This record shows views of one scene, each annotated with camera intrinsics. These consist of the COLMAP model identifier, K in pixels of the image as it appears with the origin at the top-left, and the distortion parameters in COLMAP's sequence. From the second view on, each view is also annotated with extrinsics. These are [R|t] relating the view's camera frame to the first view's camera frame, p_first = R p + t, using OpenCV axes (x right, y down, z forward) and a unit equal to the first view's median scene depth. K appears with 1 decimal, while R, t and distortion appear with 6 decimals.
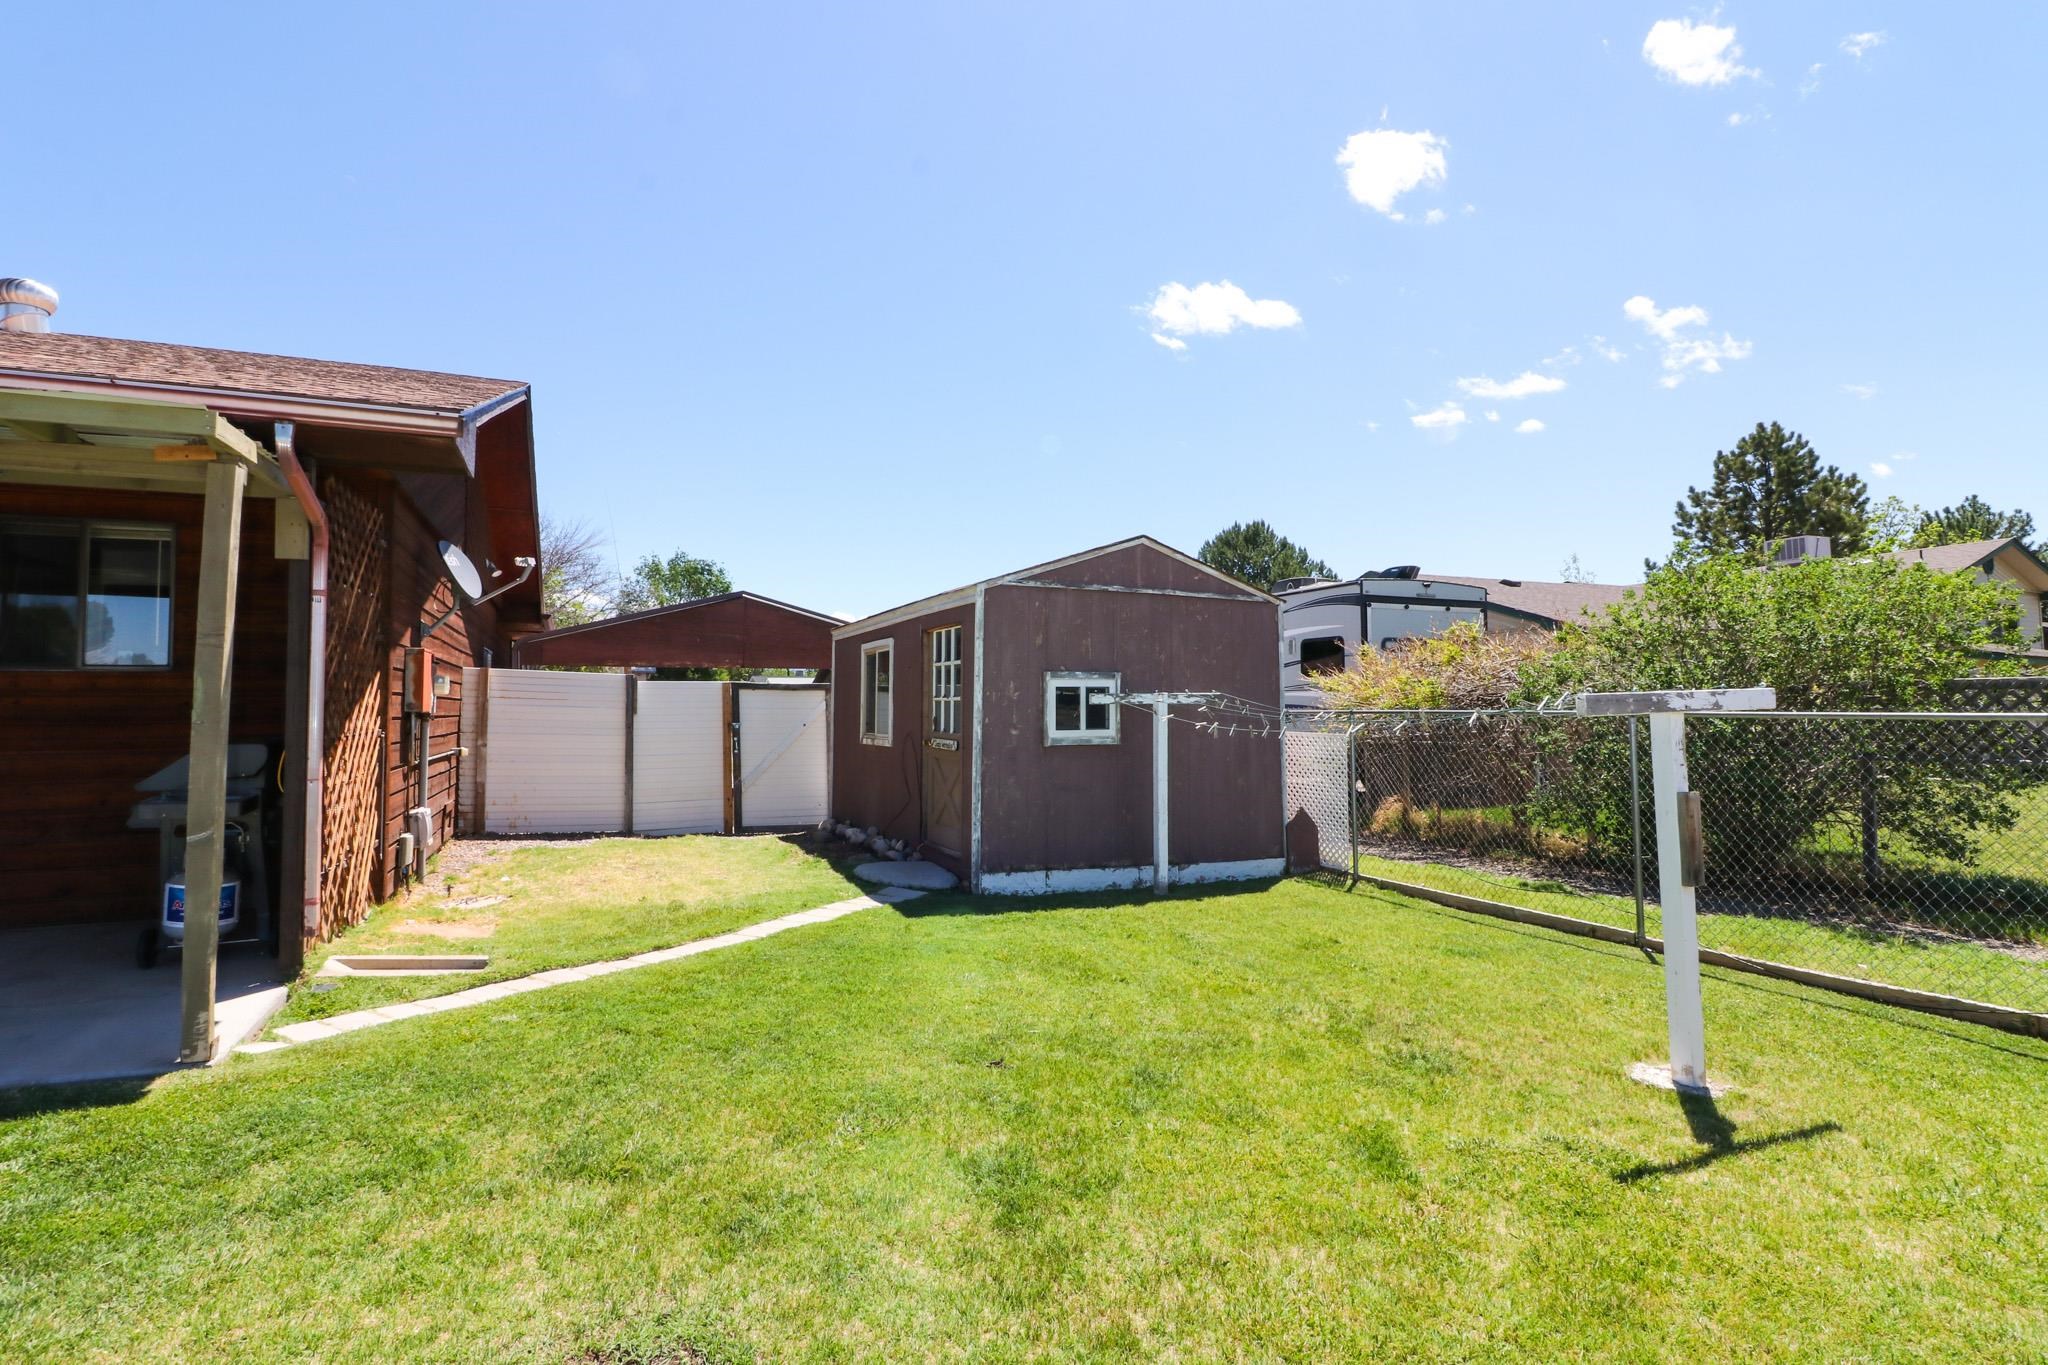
lens RADIAL K [[962.6, 0, 1013.1], [0, 962.6, 653.2], [0, 0, 1]] dist [0.002420, -0.013232]
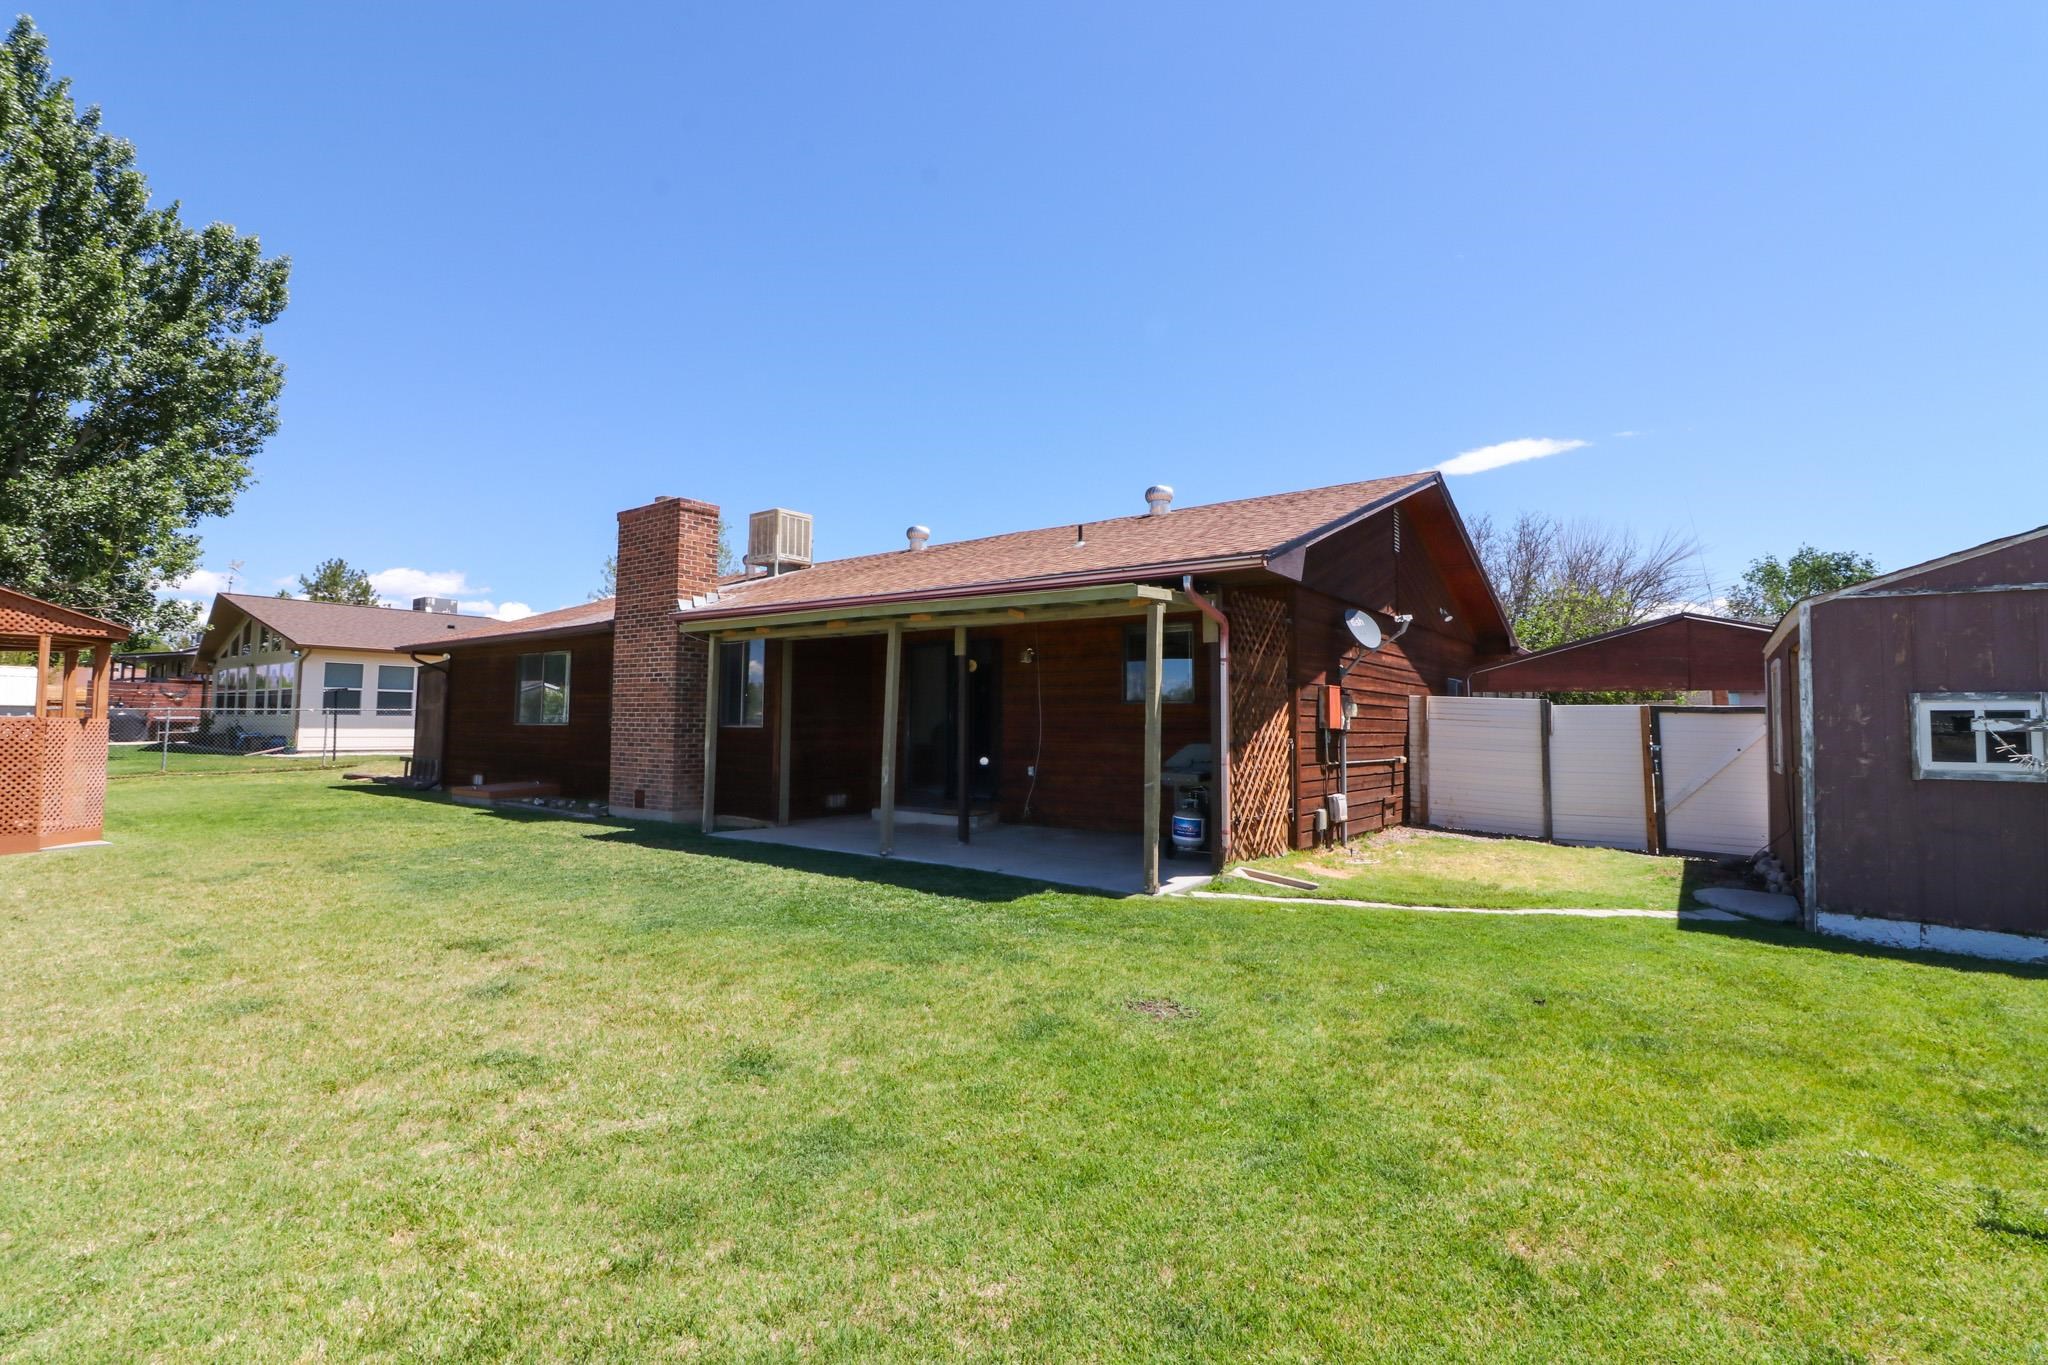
lens RADIAL K [[962.6, 0, 1013.1], [0, 962.6, 653.2], [0, 0, 1]] dist [0.002420, -0.013232]
pose [[0.477592, -0.052913, -0.876987, 0.418610], [0.034022, 0.998550, -0.041719, -0.008759], [0.877923, -0.009912, 0.478699, -0.127425]]
